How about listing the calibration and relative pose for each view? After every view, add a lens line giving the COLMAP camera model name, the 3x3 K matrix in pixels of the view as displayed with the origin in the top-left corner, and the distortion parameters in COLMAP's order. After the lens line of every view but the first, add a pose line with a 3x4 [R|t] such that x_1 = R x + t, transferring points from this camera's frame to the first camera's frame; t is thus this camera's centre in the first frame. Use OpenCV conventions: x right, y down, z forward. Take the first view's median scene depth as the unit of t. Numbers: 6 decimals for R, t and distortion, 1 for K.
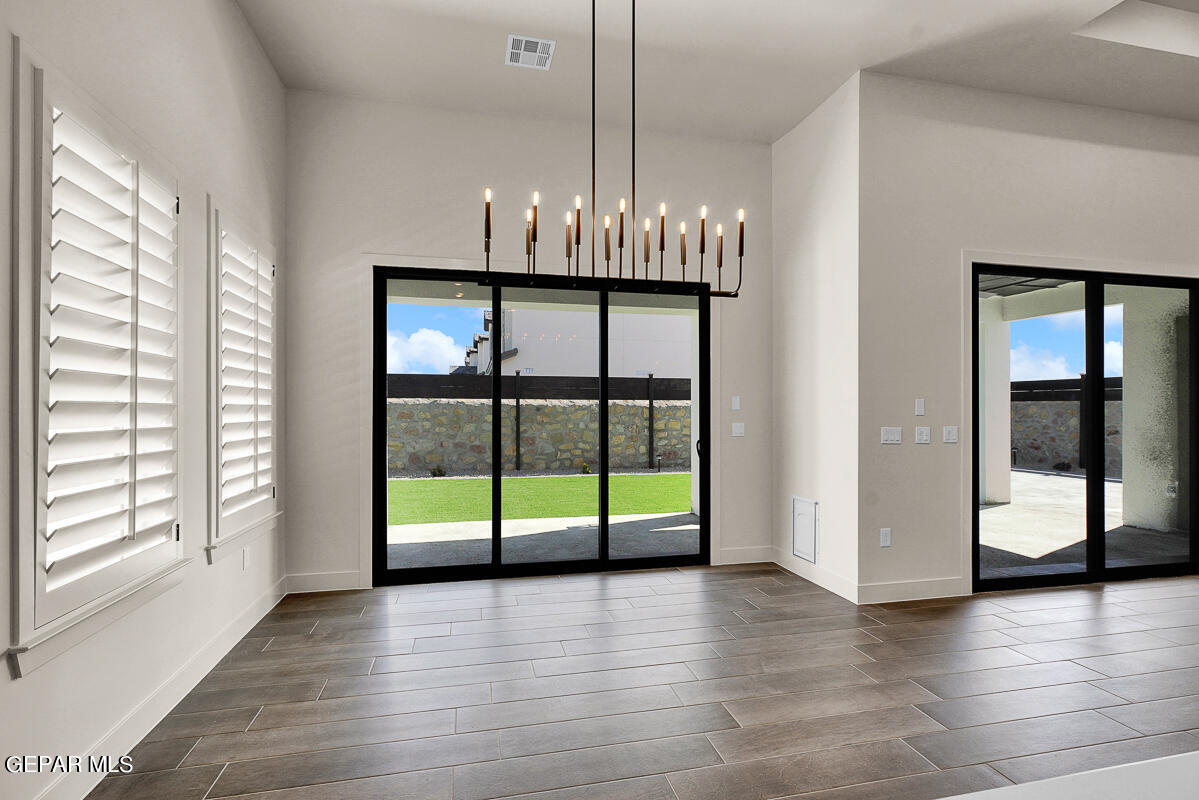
lens RADIAL K [[548.1, 0, 588.1], [0, 548.1, 406.2], [0, 0, 1]] dist [-0.001659, 0.000225]
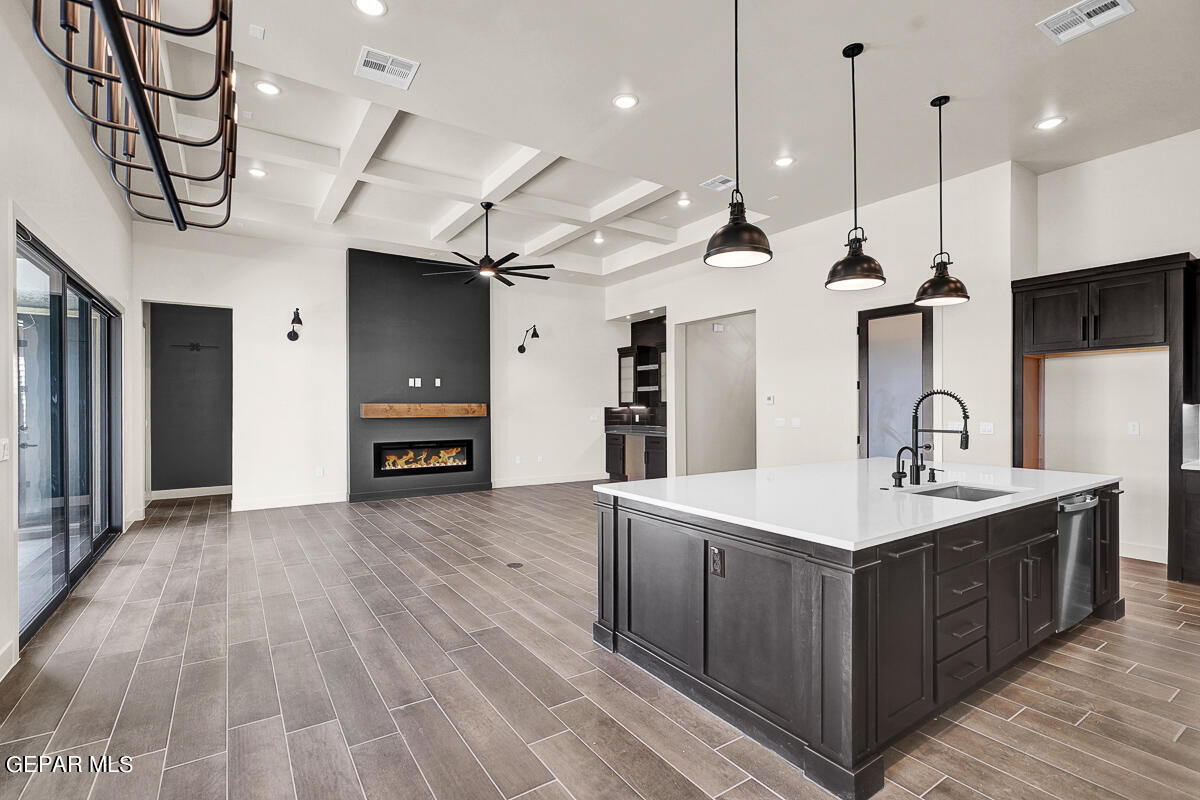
lens RADIAL K [[548.5, 0, 588.6], [0, 548.5, 406.2], [0, 0, 1]] dist [-0.001659, 0.000225]
pose [[-0.360126, 0.000469, 0.932904, -0.089517], [-0.003763, 0.999991, -0.001955, -0.002321], [-0.932896, -0.004214, -0.360121, 0.164842]]
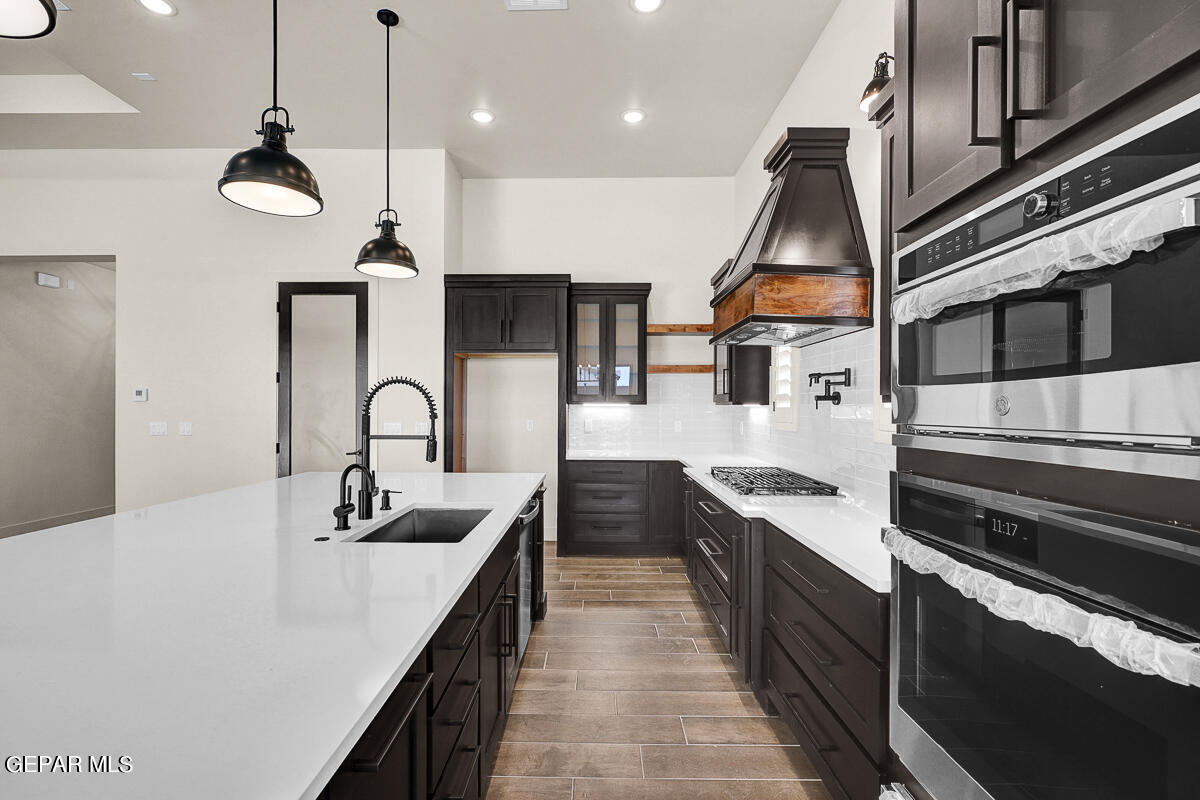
lens RADIAL K [[544.2, 0, 592.6], [0, 544.2, 403.9], [0, 0, 1]] dist [-0.002029, -0.000288]
pose [[-0.975642, 0.000124, 0.219368, -0.012388], [-0.002922, 0.999904, -0.013560, -0.000300], [-0.219348, -0.013870, -0.975548, 0.080799]]
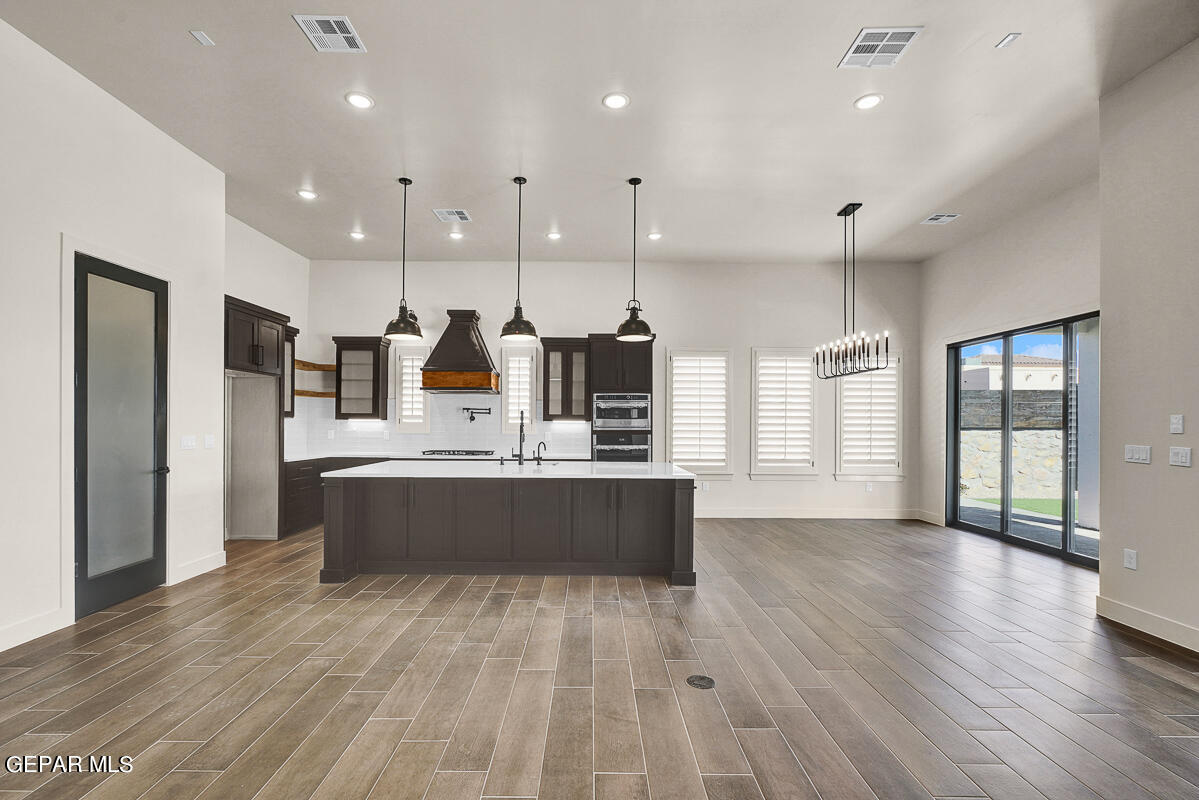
lens RADIAL K [[545.7, 0, 588.4], [0, 545.7, 420.7], [0, 0, 1]] dist [-0.002927, 0.000546]
pose [[-0.215815, -0.006189, -0.976415, 0.503248], [0.000176, 0.999980, -0.006377, 0.000110], [0.976434, -0.001548, -0.215810, 0.080559]]
